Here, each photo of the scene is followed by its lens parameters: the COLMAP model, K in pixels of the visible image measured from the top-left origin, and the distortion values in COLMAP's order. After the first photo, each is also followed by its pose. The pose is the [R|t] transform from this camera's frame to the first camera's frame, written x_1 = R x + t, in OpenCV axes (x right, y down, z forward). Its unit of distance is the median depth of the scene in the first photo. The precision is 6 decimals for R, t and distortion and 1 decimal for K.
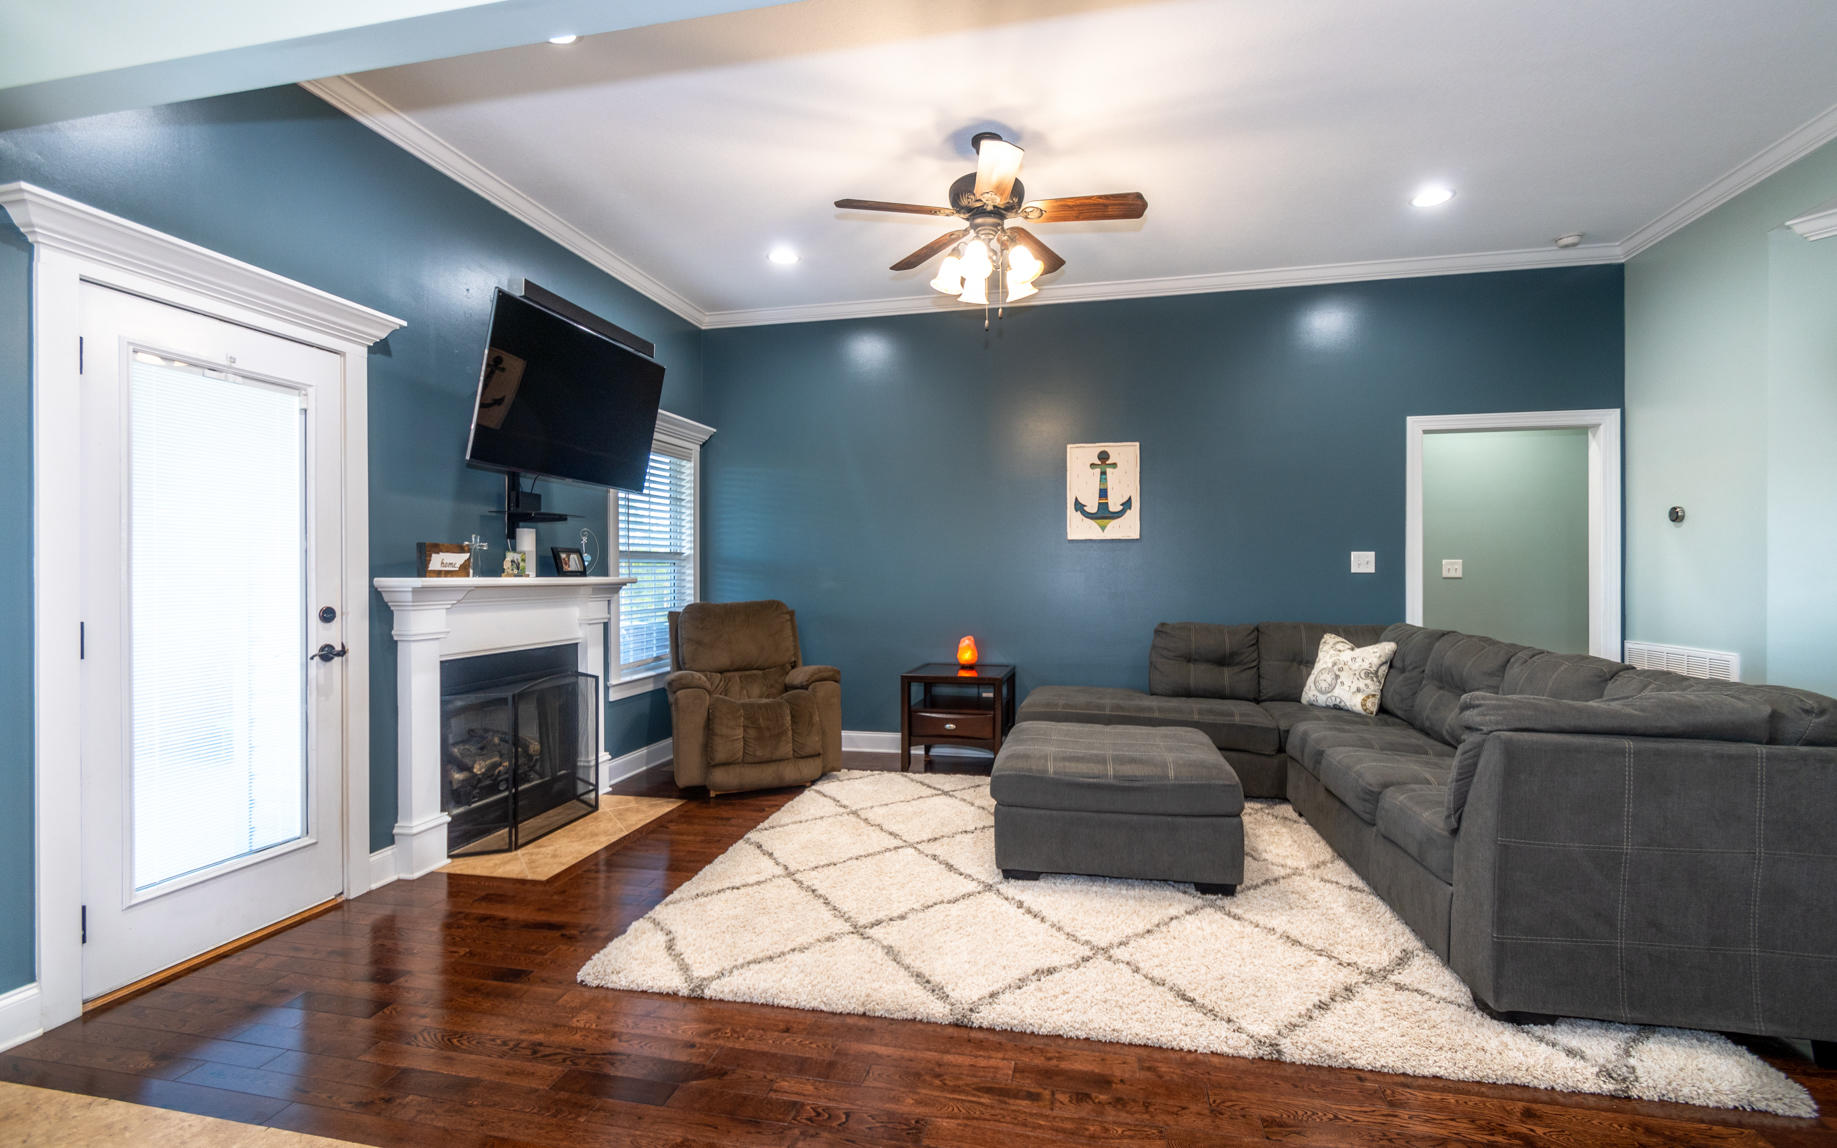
lens RADIAL K [[802.3, 0, 920.9], [0, 802.3, 575.3], [0, 0, 1]] dist [0.005561, -0.001905]
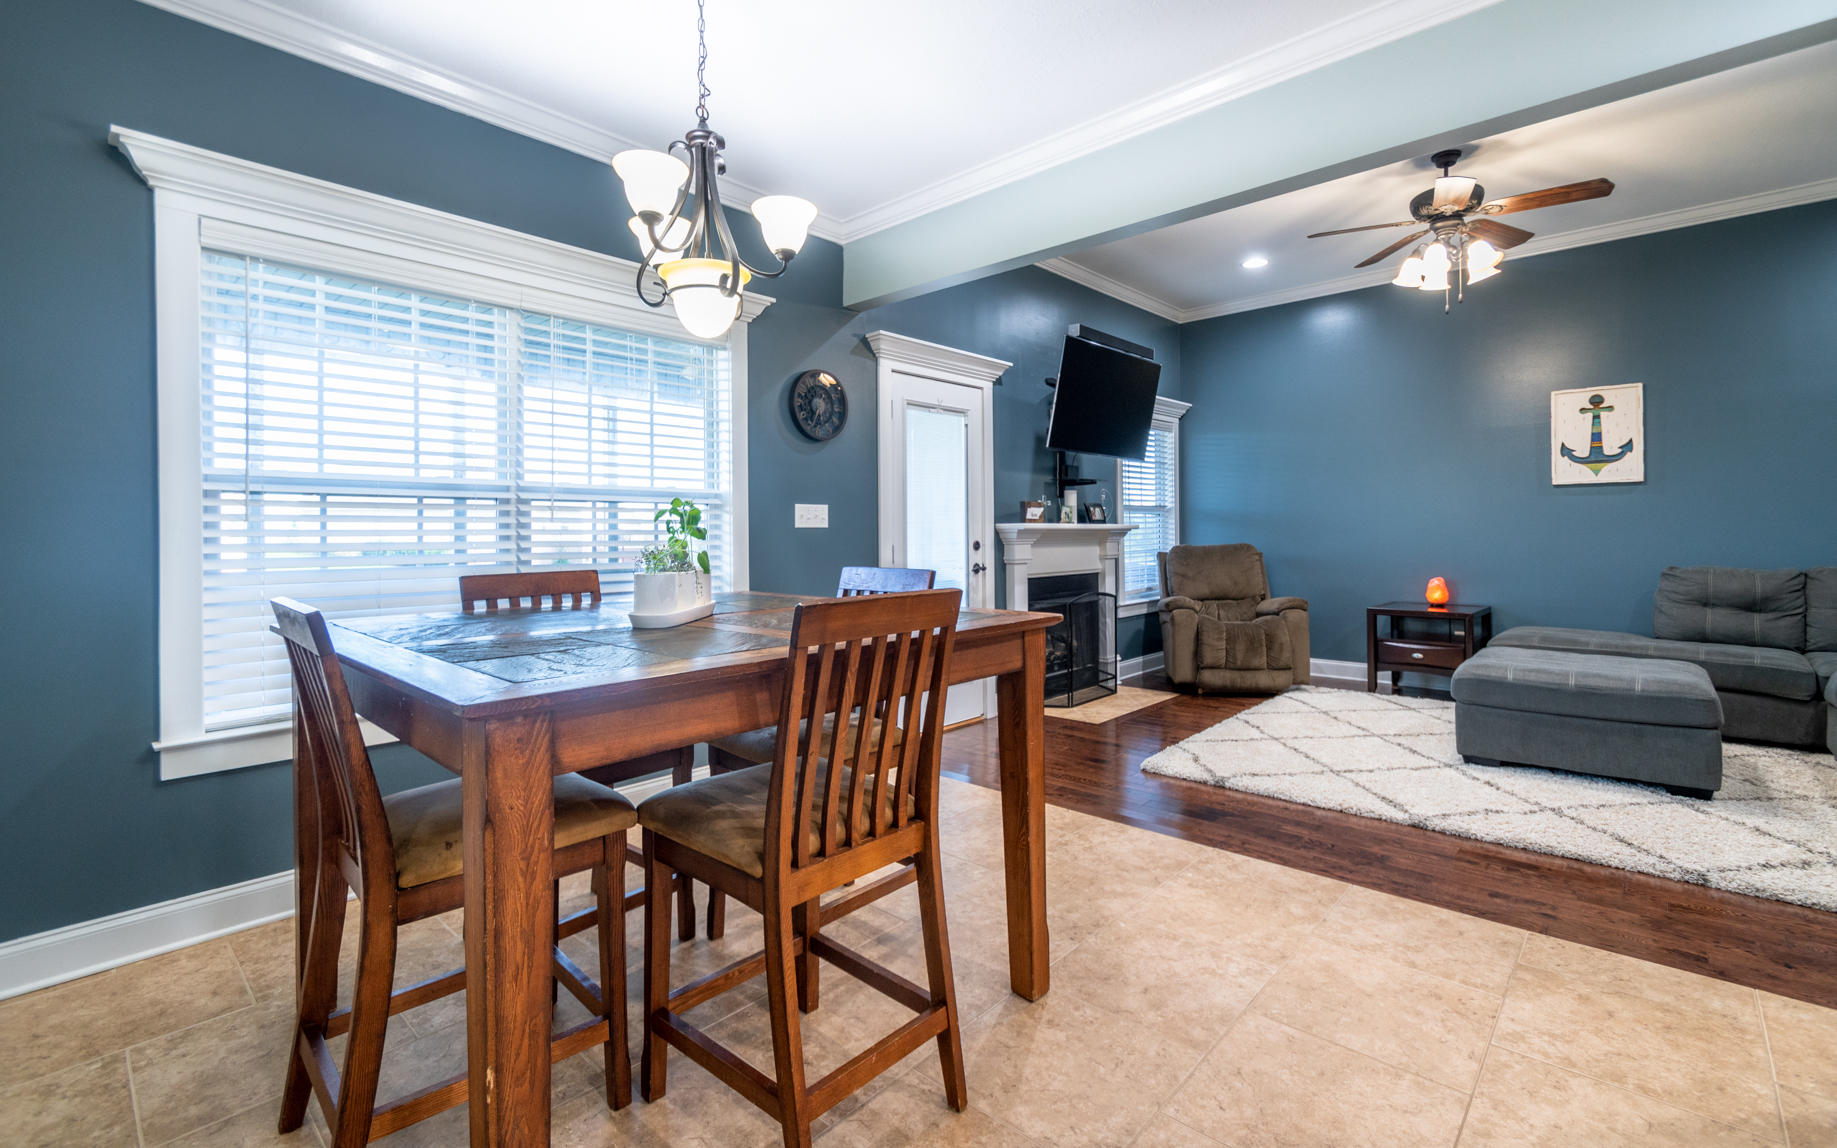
lens RADIAL K [[802.3, 0, 927.3], [0, 802.3, 530.3], [0, 0, 1]] dist [0.005561, -0.001905]
pose [[0.866055, -0.005548, -0.499918, 0.006456], [0.005532, 0.999984, -0.001515, 0.013119], [0.499918, -0.001454, 0.866071, -0.341575]]
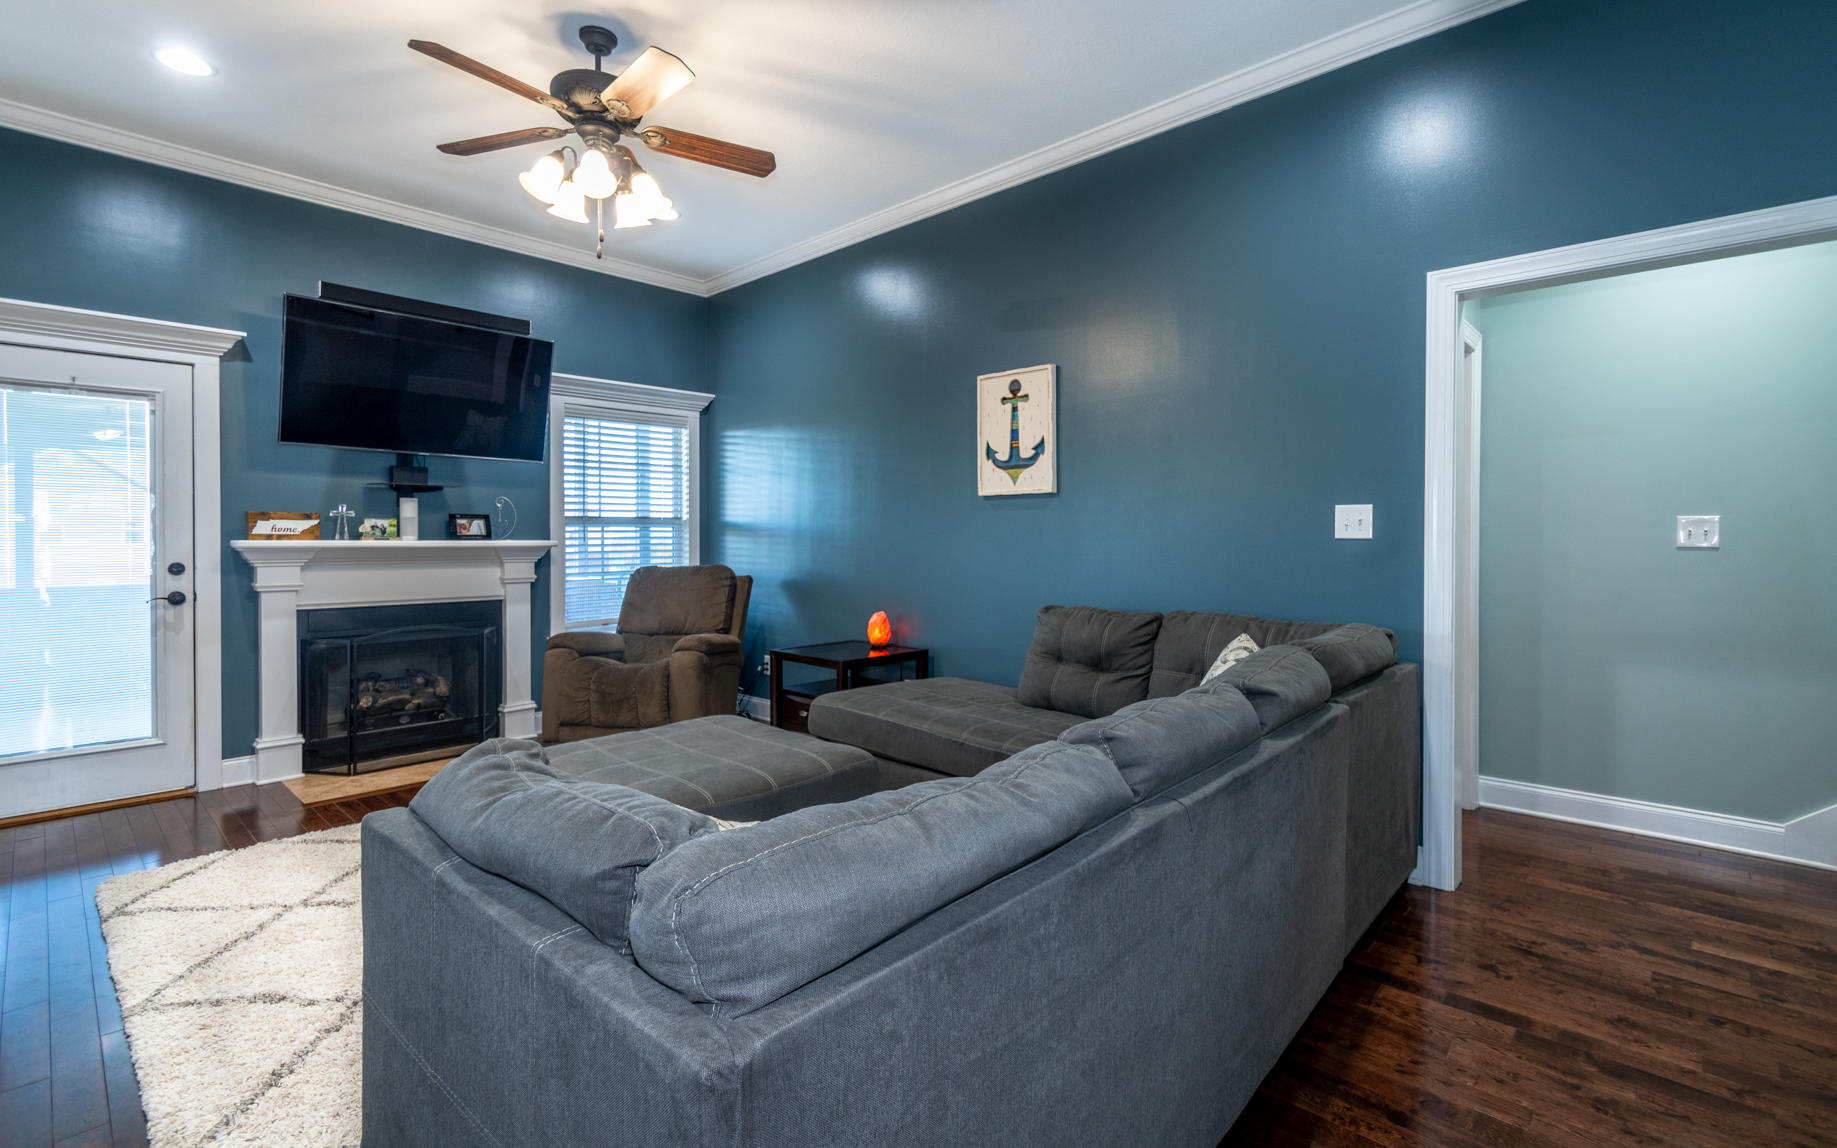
lens RADIAL K [[802.3, 0, 905.3], [0, 802.3, 545.9], [0, 0, 1]] dist [0.005561, -0.001905]
pose [[0.860468, 0.007605, -0.509448, 0.631729], [-0.003555, 0.999954, 0.008922, -0.002115], [0.509492, -0.005866, 0.860455, 0.332907]]
